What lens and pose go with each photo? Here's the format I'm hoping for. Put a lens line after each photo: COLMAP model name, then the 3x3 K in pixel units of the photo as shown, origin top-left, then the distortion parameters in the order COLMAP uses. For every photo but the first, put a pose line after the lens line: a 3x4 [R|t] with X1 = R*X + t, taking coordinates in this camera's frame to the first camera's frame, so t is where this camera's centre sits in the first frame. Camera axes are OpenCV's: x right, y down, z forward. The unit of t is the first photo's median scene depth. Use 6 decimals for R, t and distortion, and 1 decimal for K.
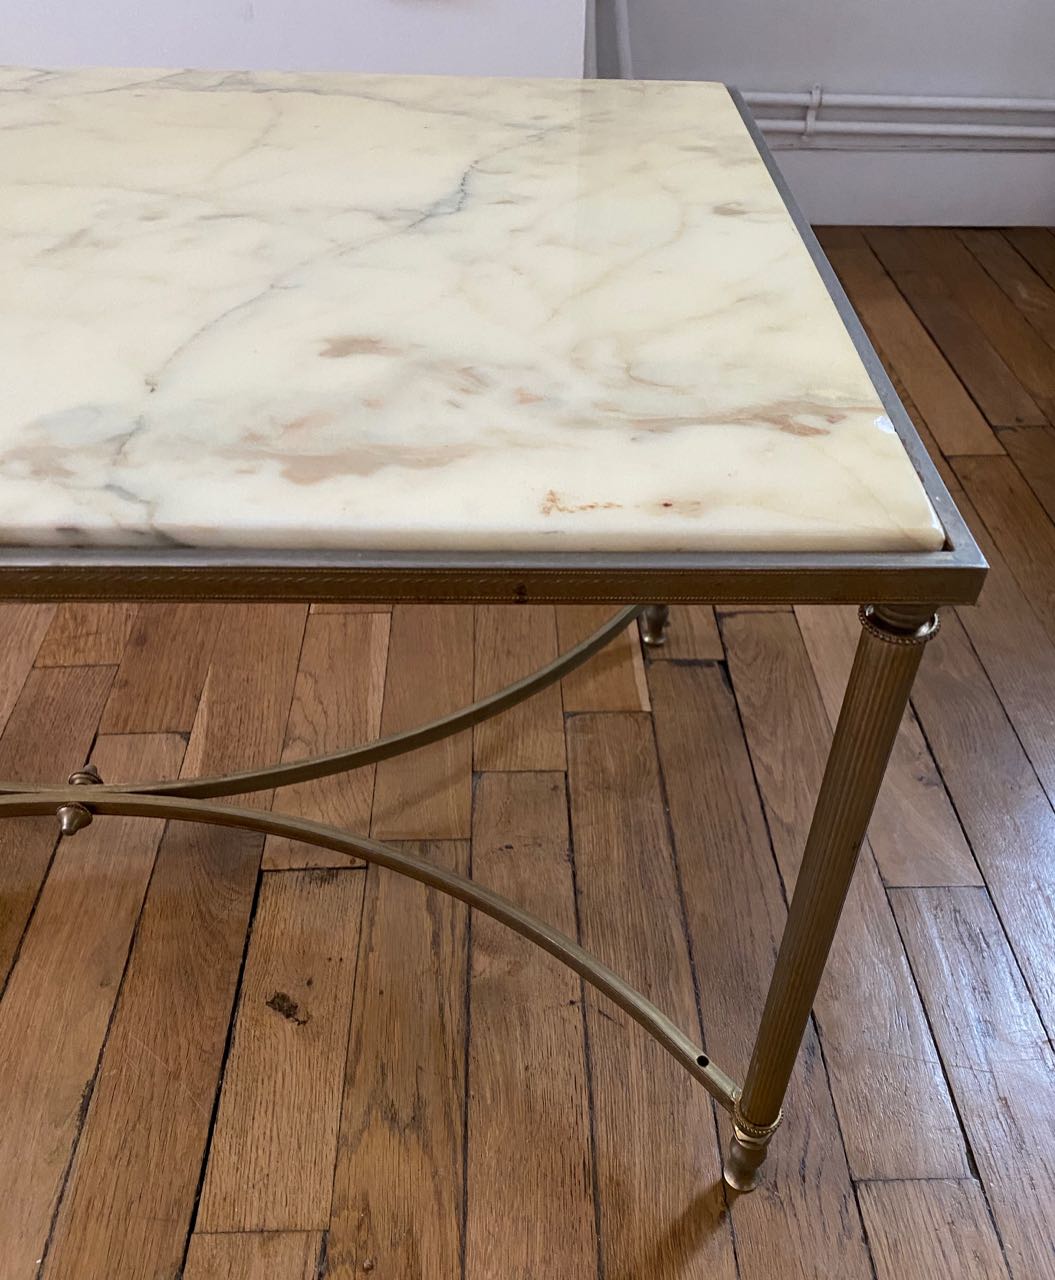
lens RADIAL K [[1129.0, 0, 562.4], [0, 1129.0, 645.8], [0, 0, 1]] dist [0.053767, -0.108210]
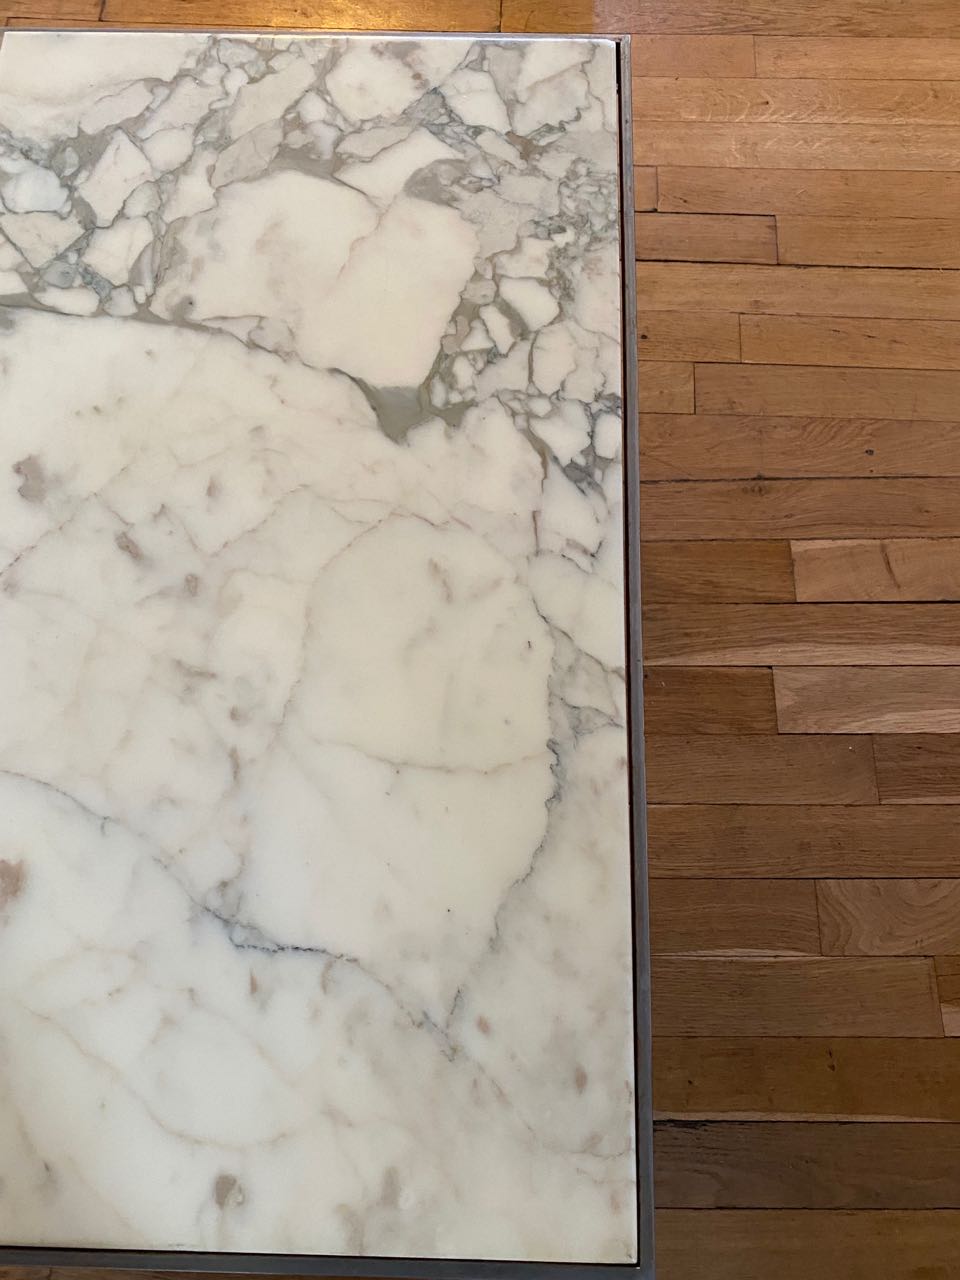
lens RADIAL K [[1055.2, 0, 469.3], [0, 1055.2, 625.4], [0, 0, 1]] dist [0.019984, -0.021617]
pose [[-0.056455, 0.936687, -0.345587, -0.024408], [-0.652239, 0.227466, 0.723079, -1.076523], [0.755908, 0.266227, 0.598102, 0.292988]]
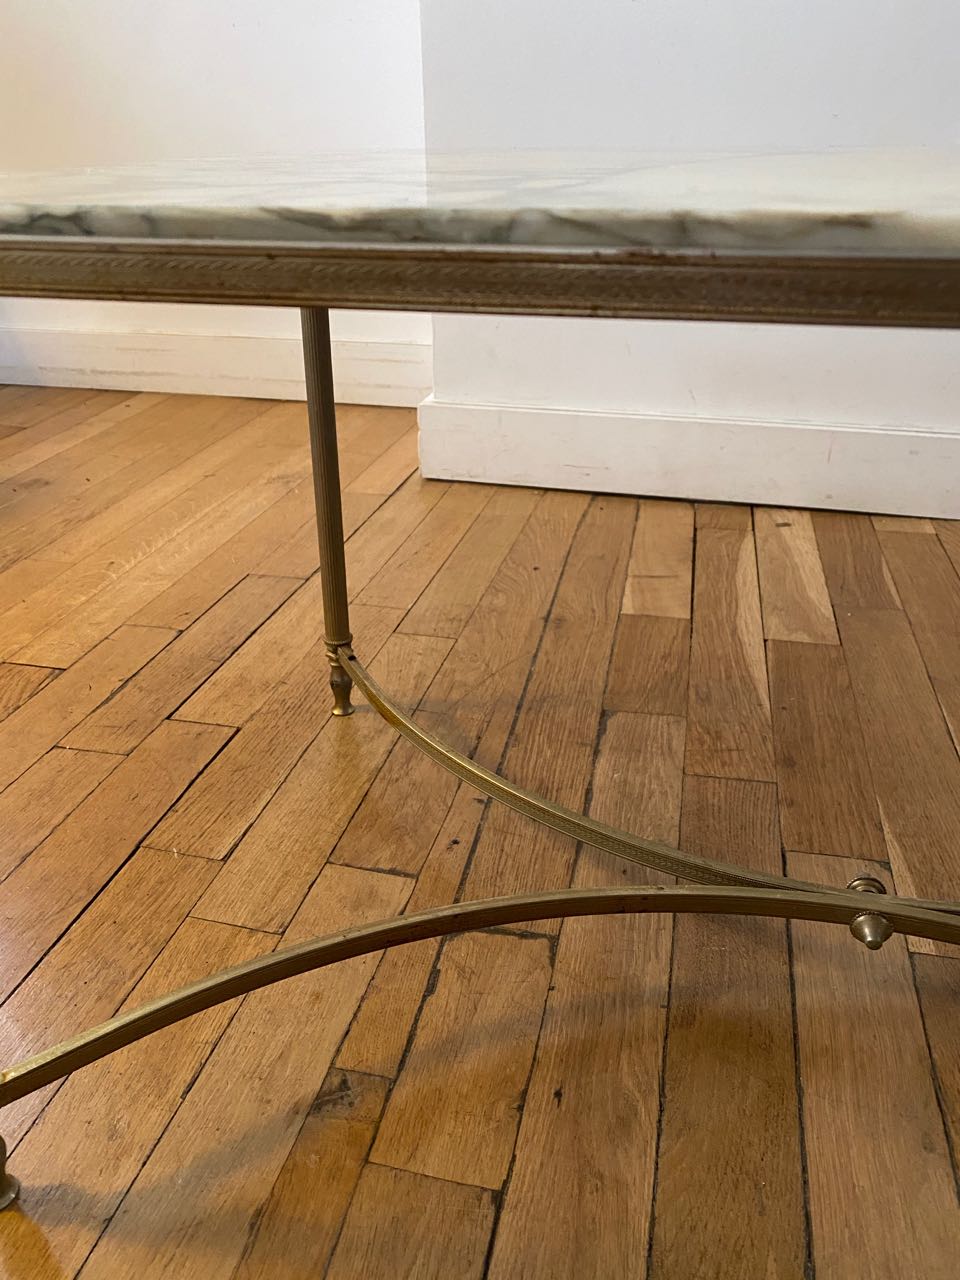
lens RADIAL K [[994.7, 0, 481.9], [0, 994.7, 632.3], [0, 0, 1]] dist [0.029954, -0.040524]
pose [[0.963017, 0.084802, -0.255749, -0.568555], [-0.142615, 0.965746, -0.216787, 0.147975], [0.228604, 0.245243, 0.942123, 0.177441]]
